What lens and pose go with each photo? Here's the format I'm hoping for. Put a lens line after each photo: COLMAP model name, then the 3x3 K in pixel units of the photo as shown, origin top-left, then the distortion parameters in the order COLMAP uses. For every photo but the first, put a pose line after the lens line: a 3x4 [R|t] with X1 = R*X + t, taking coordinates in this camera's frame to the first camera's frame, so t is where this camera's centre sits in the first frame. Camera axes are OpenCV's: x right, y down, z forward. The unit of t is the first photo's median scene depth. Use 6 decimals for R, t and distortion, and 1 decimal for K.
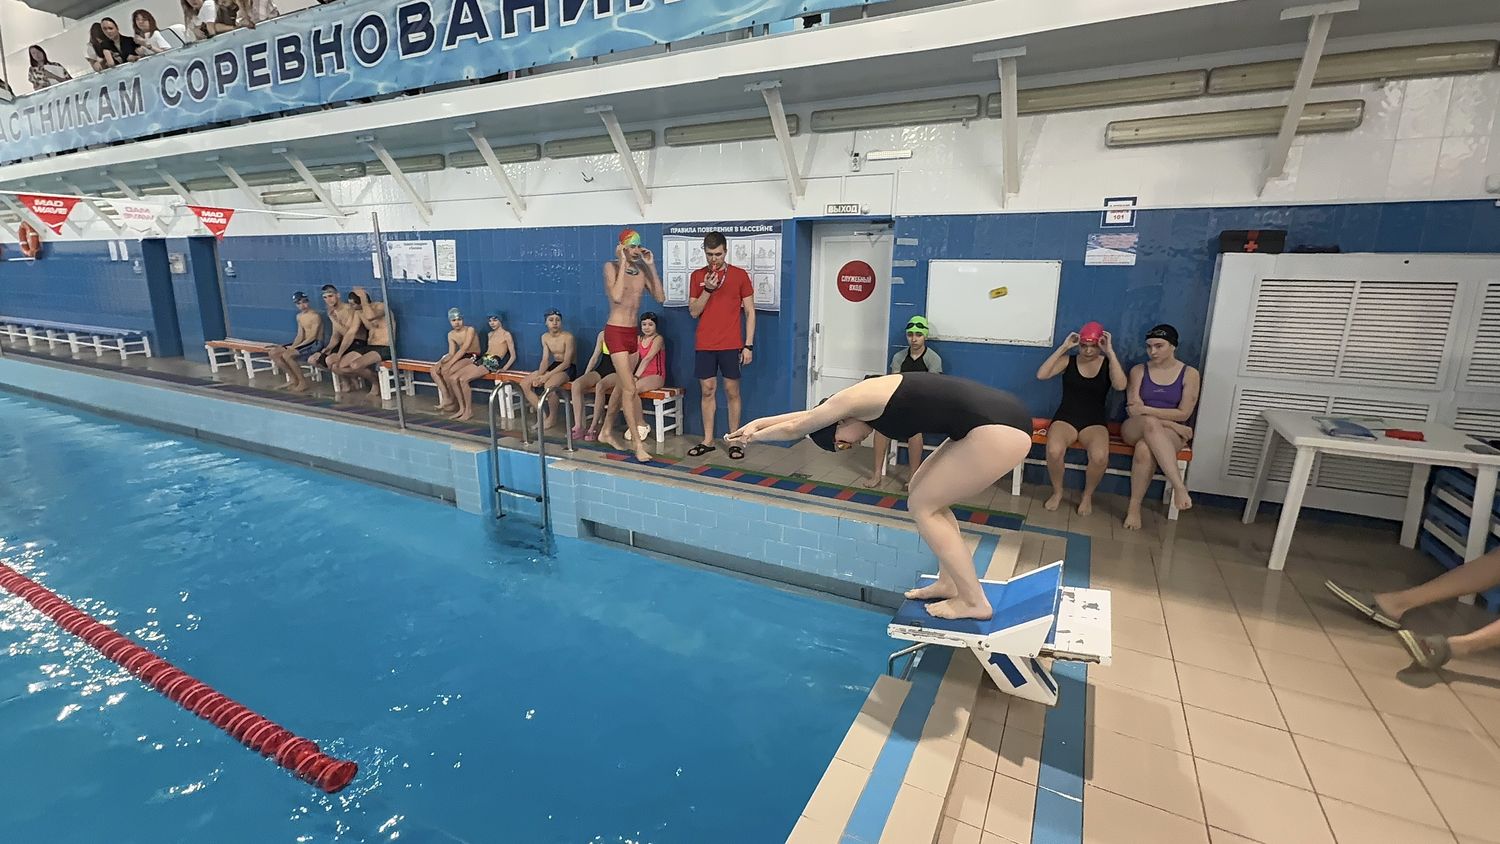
lens RADIAL K [[657.1, 0, 746.3], [0, 657.1, 417.2], [0, 0, 1]] dist [0.008546, -0.003276]
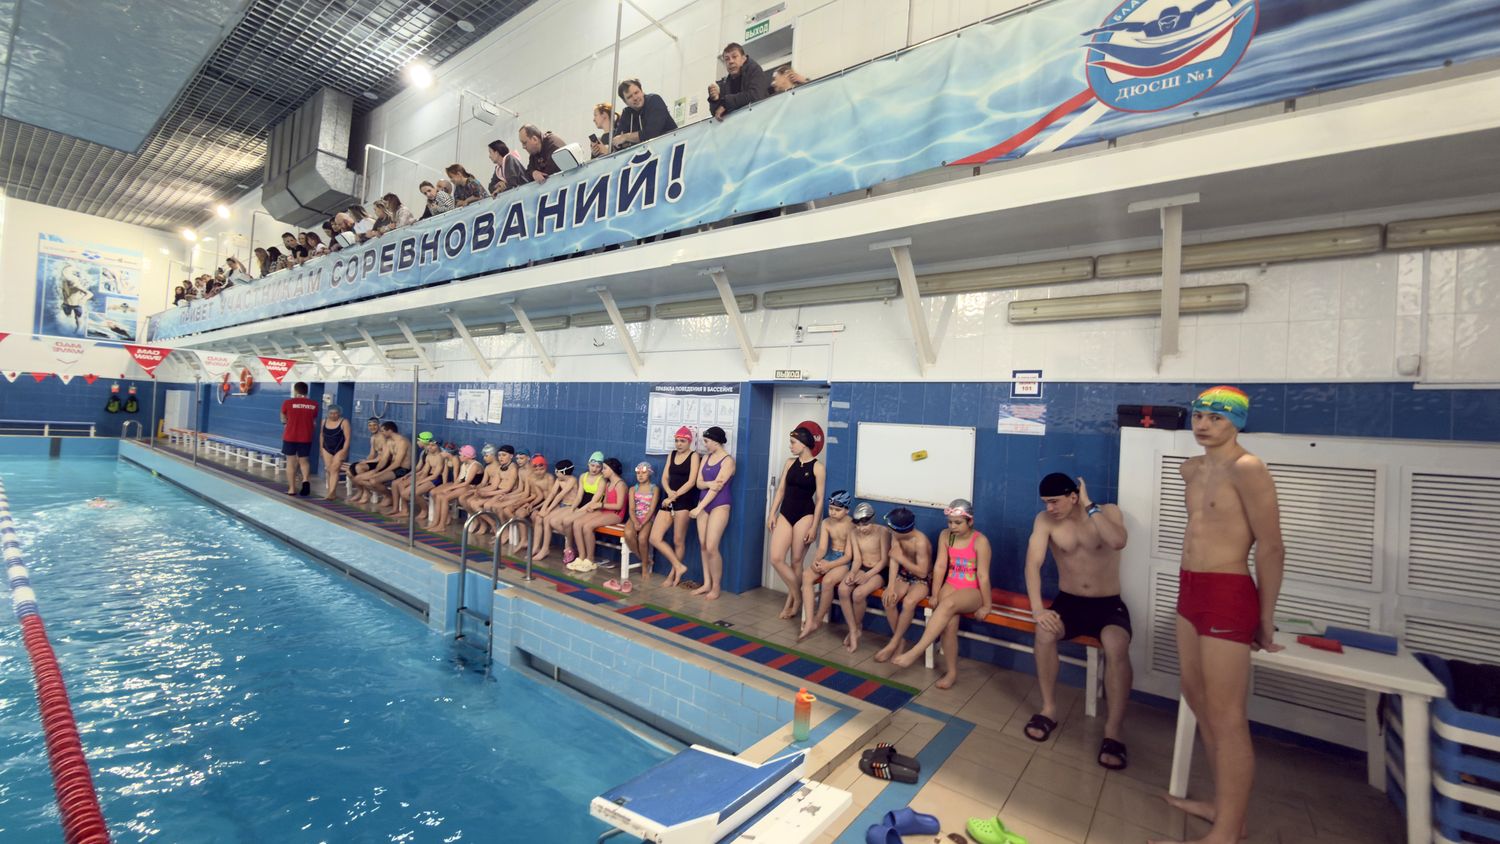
lens RADIAL K [[599.6, 0, 749.6], [0, 599.6, 418.1], [0, 0, 1]] dist [-0.003376, 0.001011]
pose [[0.984825, 0.041277, -0.168572, 0.251281], [-0.078956, 0.971528, -0.223382, -0.015492], [0.154551, 0.233302, 0.960044, 0.044991]]
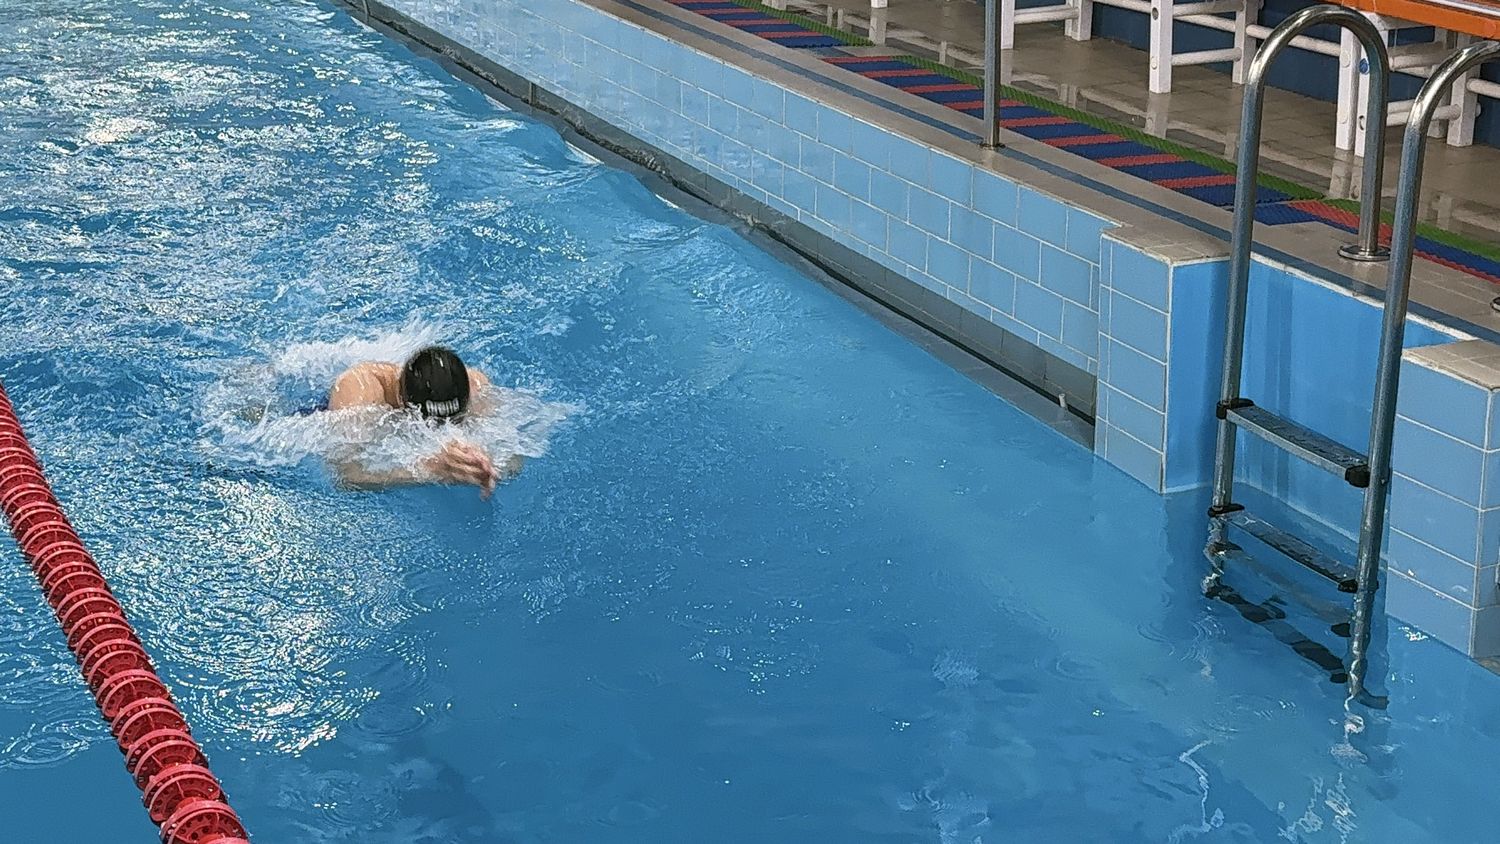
lens RADIAL K [[2346.1, 0, 739.1], [0, 2346.1, 422.4], [0, 0, 1]] dist [0.133366, 0.000000]
pose [[0.780378, 0.186241, -0.596930, 0.049144], [-0.120711, 0.981529, 0.148427, -0.005937], [0.613547, -0.043774, 0.788444, 0.104981]]
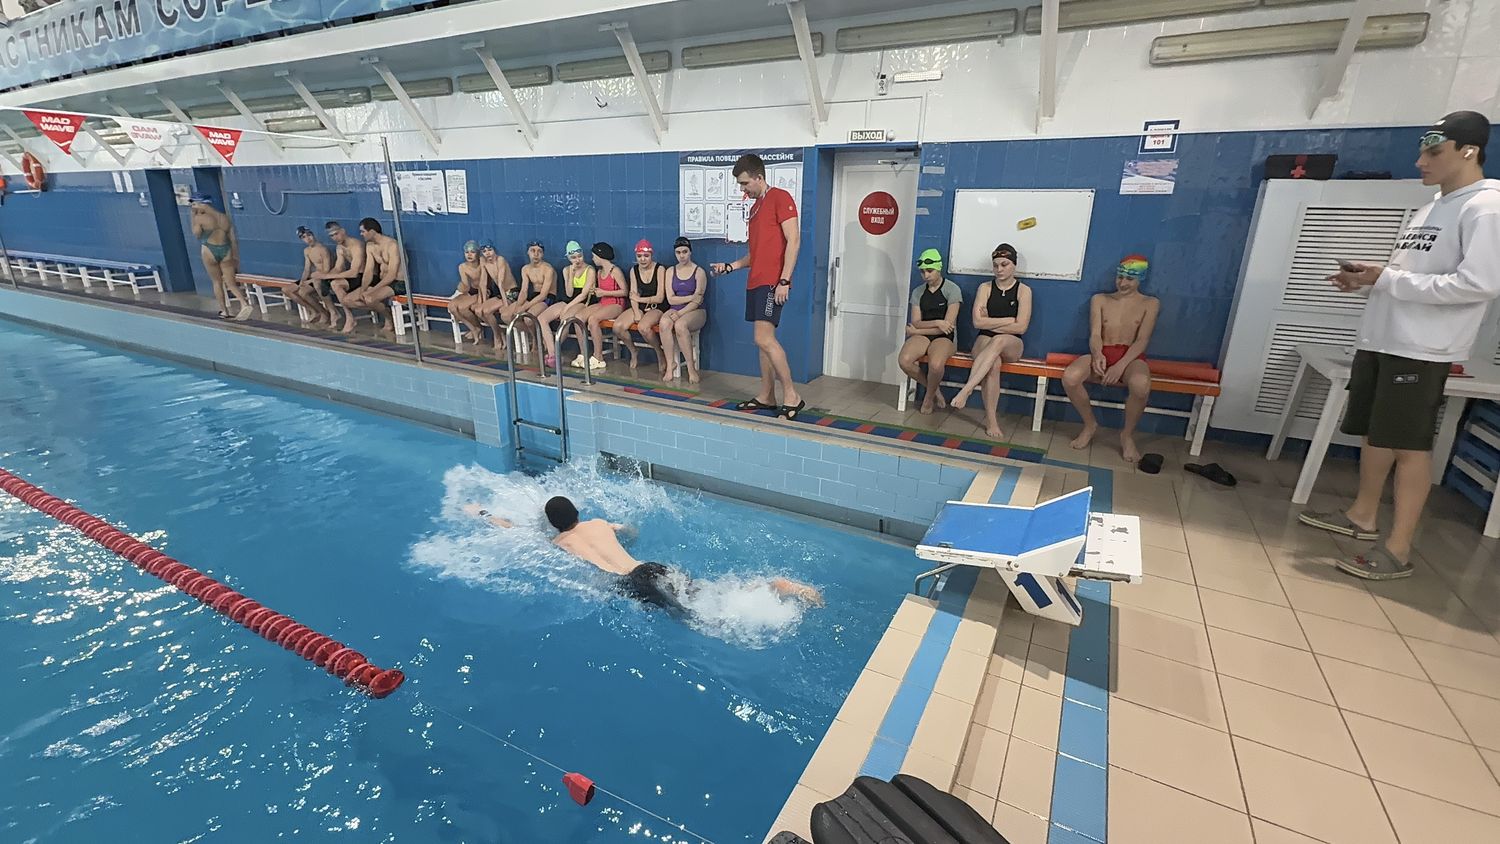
lens RADIAL K [[657.1, 0, 746.0], [0, 657.1, 417.0], [0, 0, 1]] dist [0.008546, -0.003276]
pose [[0.999891, 0.009144, -0.011563, -0.015905], [-0.008174, 0.996654, 0.081332, 0.017510], [0.012268, -0.081229, 0.996620, 0.003867]]
